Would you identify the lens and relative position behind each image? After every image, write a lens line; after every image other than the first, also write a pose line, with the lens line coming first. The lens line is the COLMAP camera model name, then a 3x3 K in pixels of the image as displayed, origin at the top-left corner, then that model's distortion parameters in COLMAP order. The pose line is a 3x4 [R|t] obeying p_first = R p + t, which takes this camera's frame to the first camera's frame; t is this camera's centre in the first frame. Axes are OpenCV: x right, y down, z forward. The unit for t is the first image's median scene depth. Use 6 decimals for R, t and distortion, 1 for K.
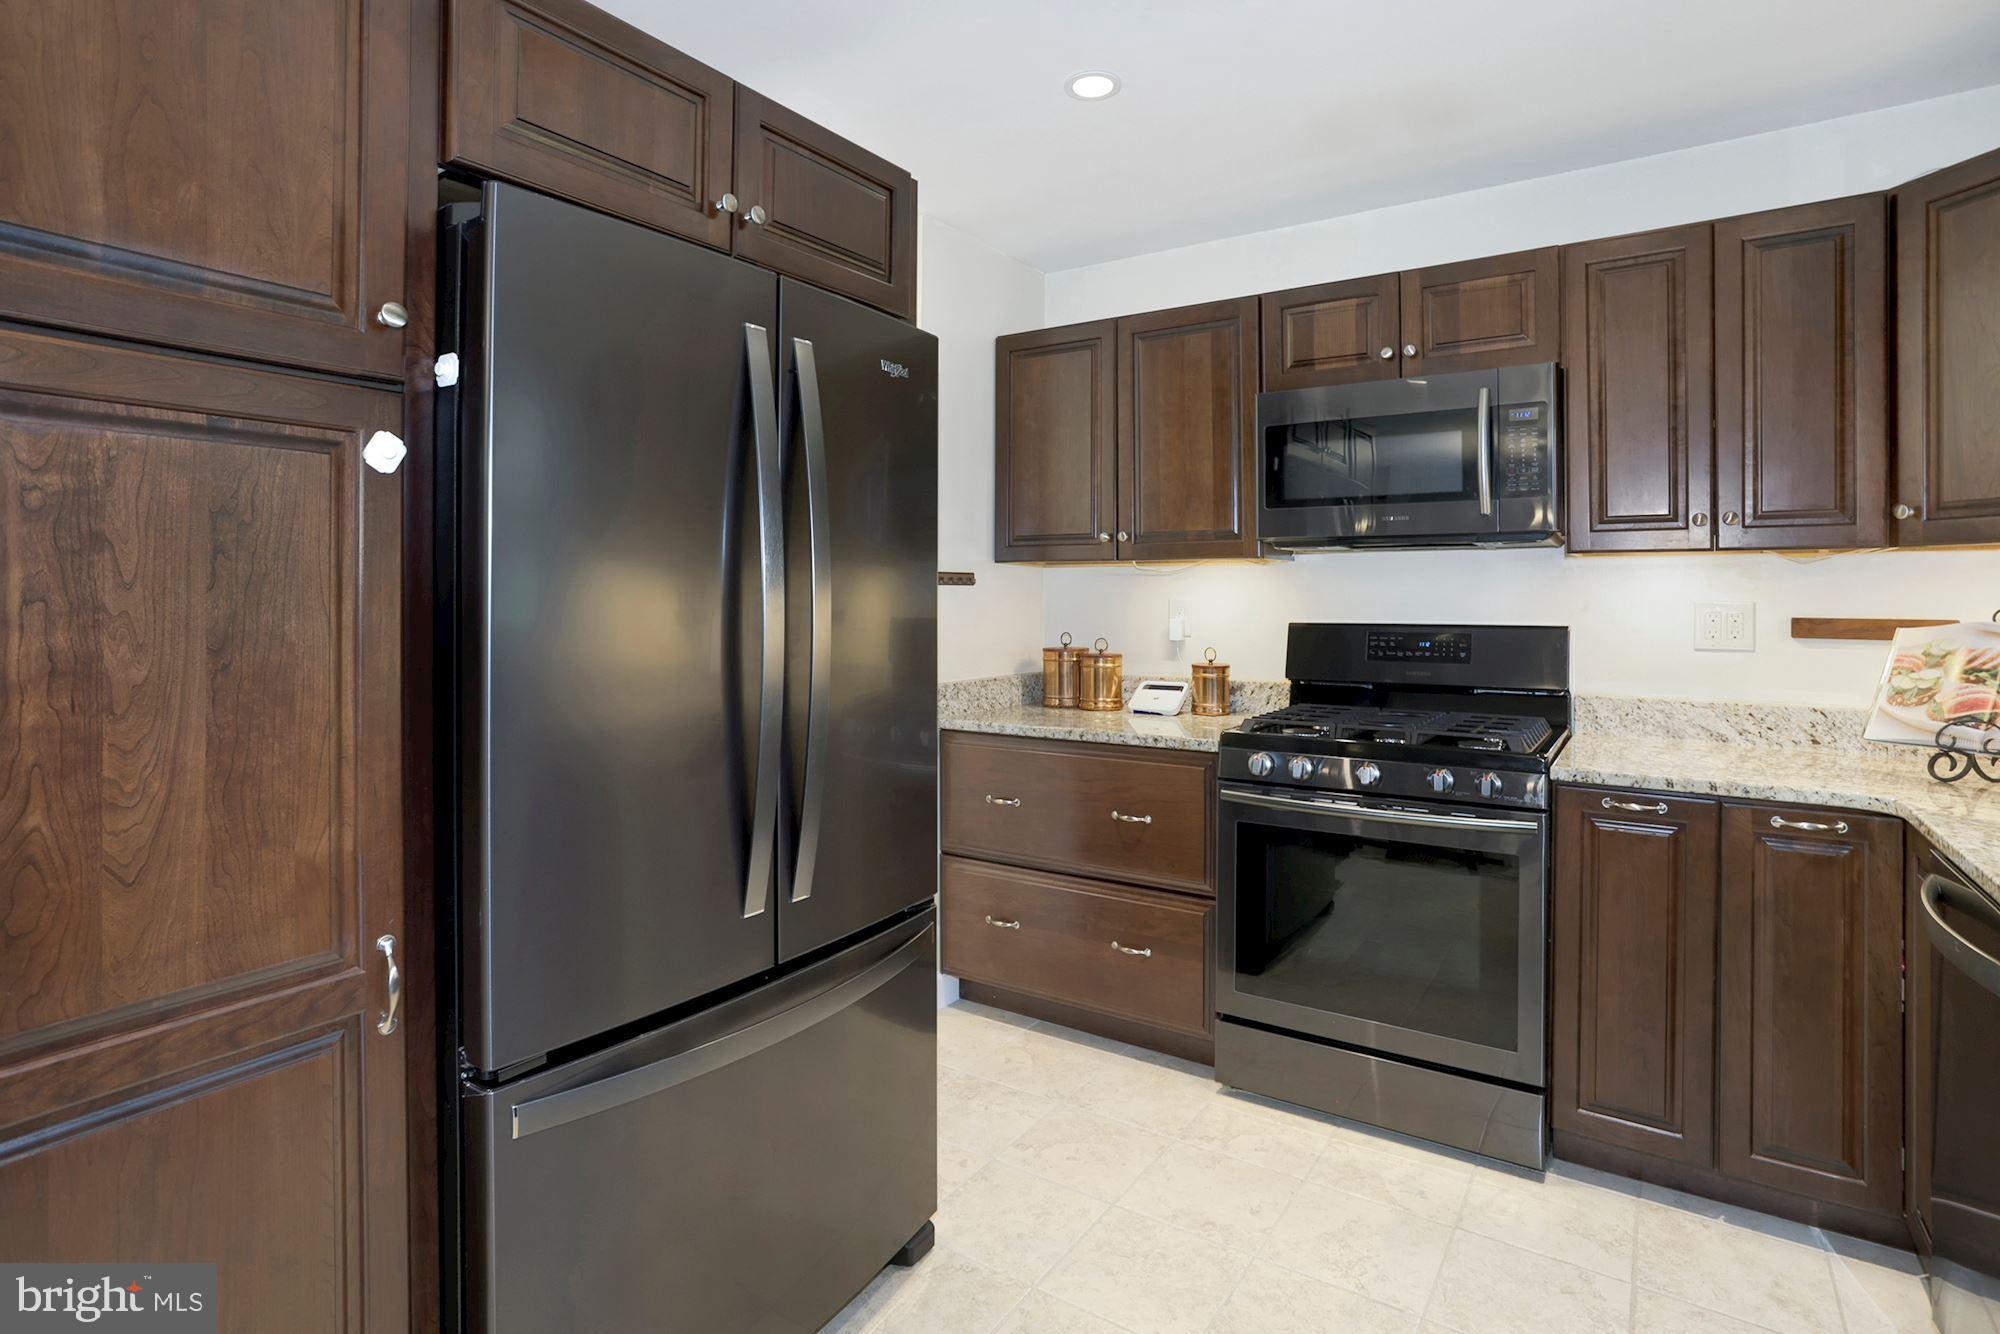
lens RADIAL K [[1025.5, 0, 999.4], [0, 1025.5, 588.4], [0, 0, 1]] dist [-0.050501, 0.030395]
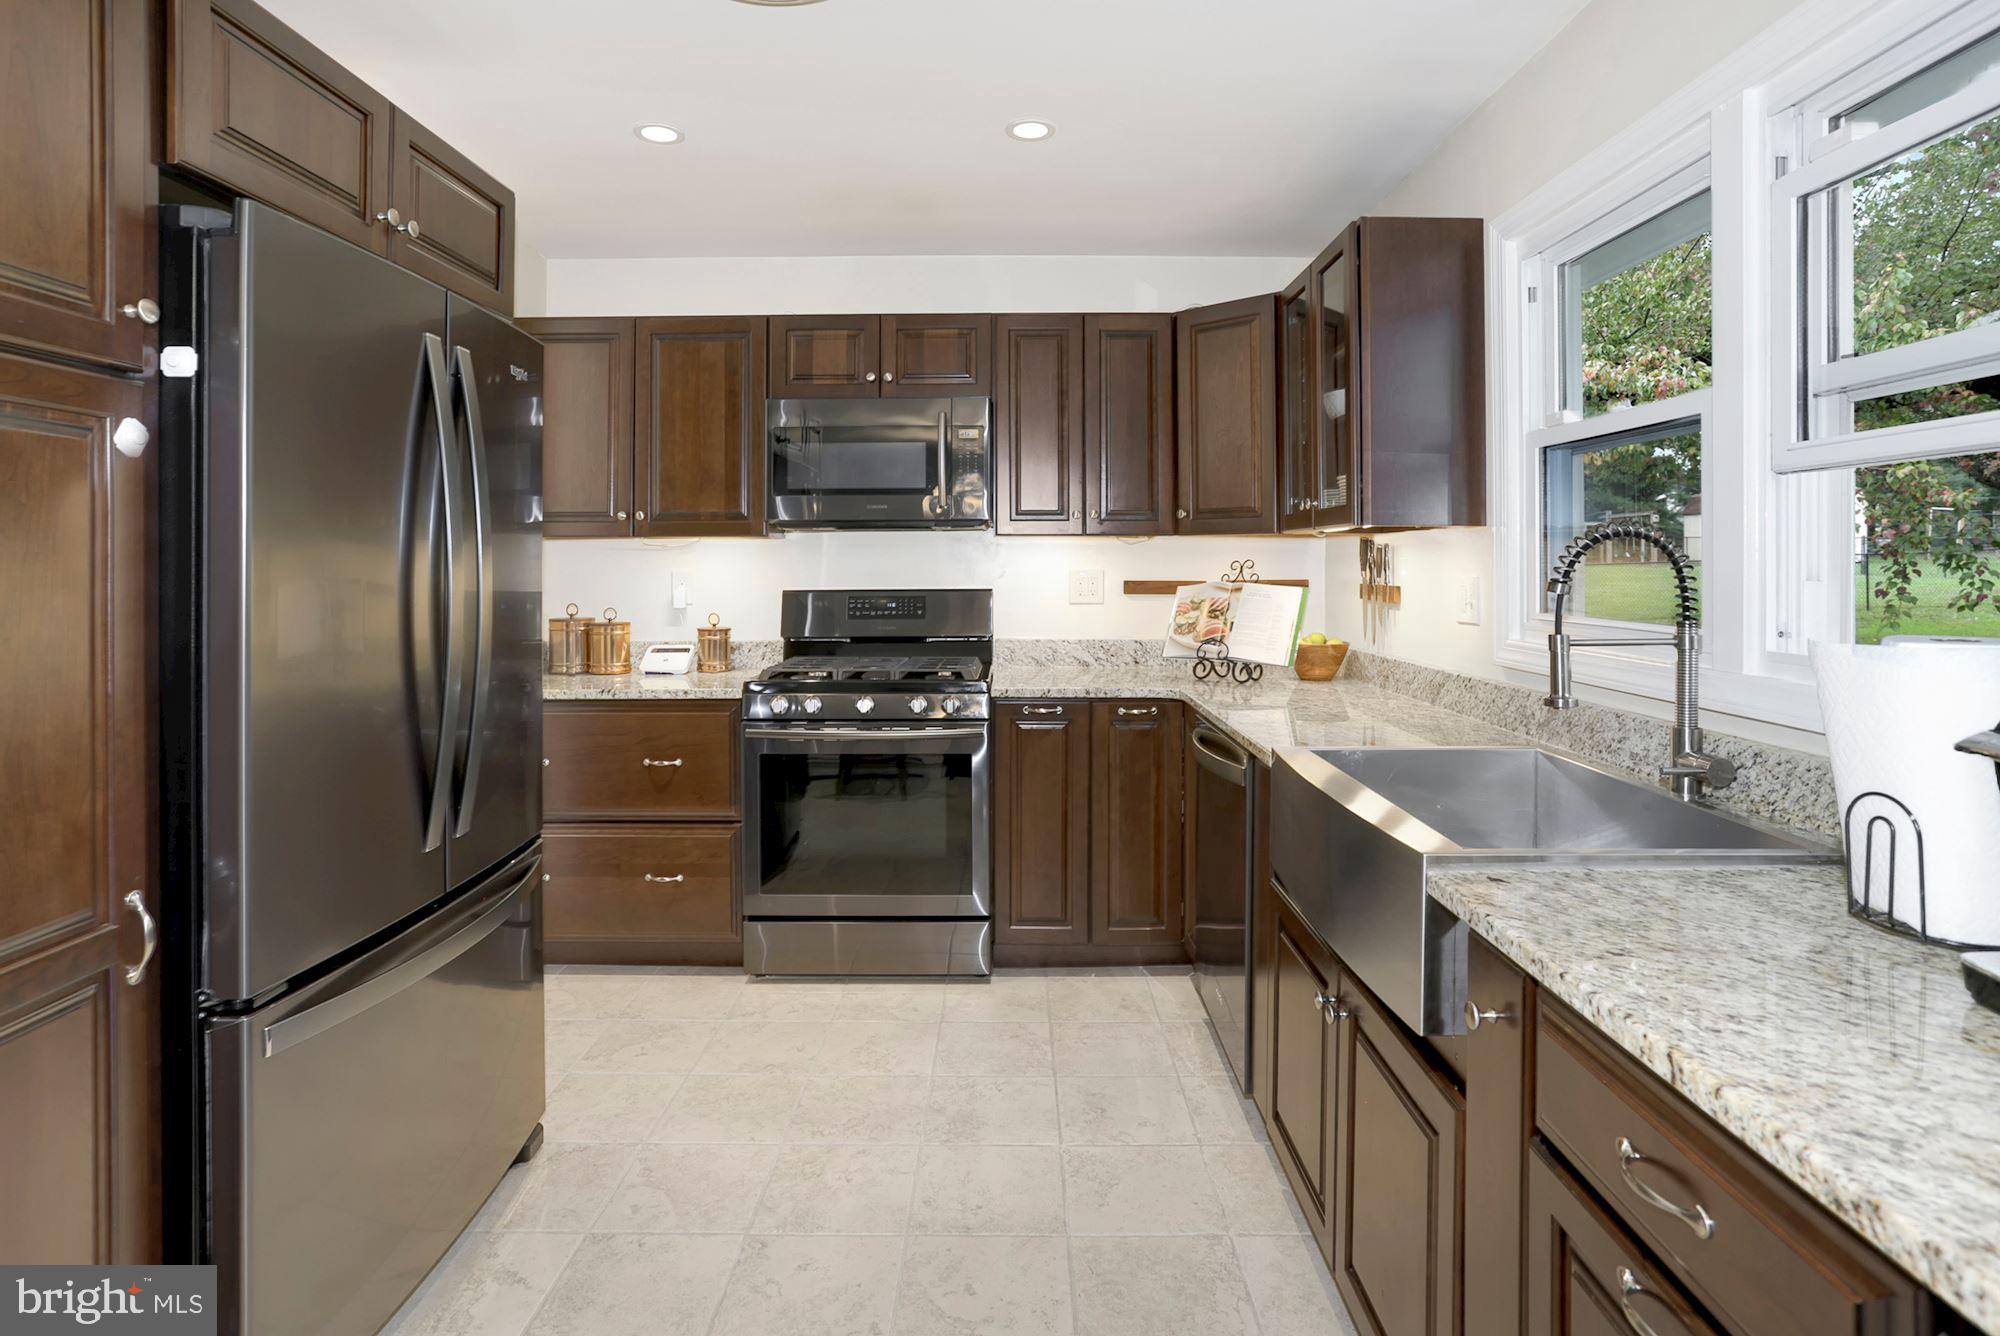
lens RADIAL K [[1036.7, 0, 1002.8], [0, 1036.7, 569.3], [0, 0, 1]] dist [-0.002196, 0.010908]
pose [[0.838971, -0.006070, 0.544142, -0.223625], [0.001184, 0.999956, 0.009329, -0.002591], [-0.544174, -0.007183, 0.838941, -0.217656]]
